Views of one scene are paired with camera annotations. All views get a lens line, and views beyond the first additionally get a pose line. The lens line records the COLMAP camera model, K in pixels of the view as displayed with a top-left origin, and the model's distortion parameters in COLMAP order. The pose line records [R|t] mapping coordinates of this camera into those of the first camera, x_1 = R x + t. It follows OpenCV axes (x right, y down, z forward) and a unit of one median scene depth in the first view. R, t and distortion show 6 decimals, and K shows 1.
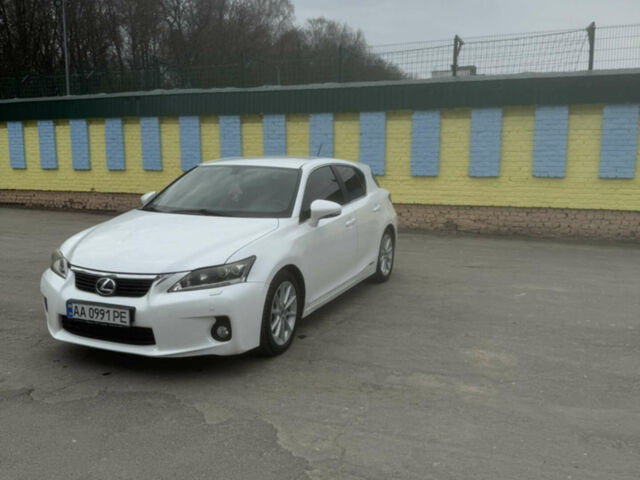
lens RADIAL K [[591.1, 0, 318.8], [0, 591.1, 242.1], [0, 0, 1]] dist [0.175851, -0.363489]
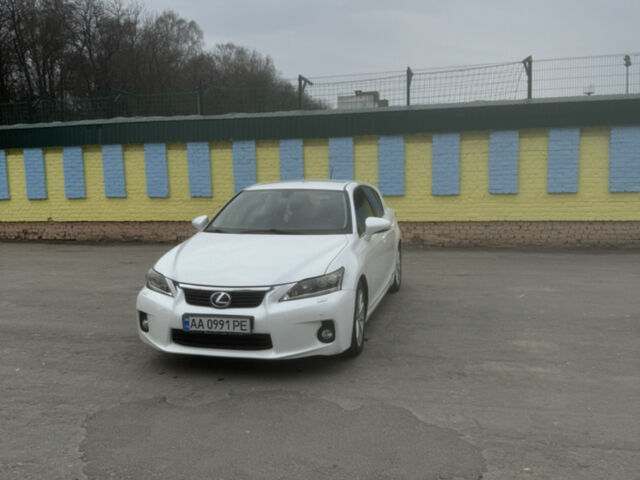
lens RADIAL K [[591.1, 0, 318.8], [0, 591.1, 242.1], [0, 0, 1]] dist [0.175851, -0.363489]
pose [[0.988339, -0.038886, 0.147220, -0.128637], [0.044411, 0.998420, -0.034426, 0.005009], [-0.145648, 0.040563, 0.988505, -0.047568]]
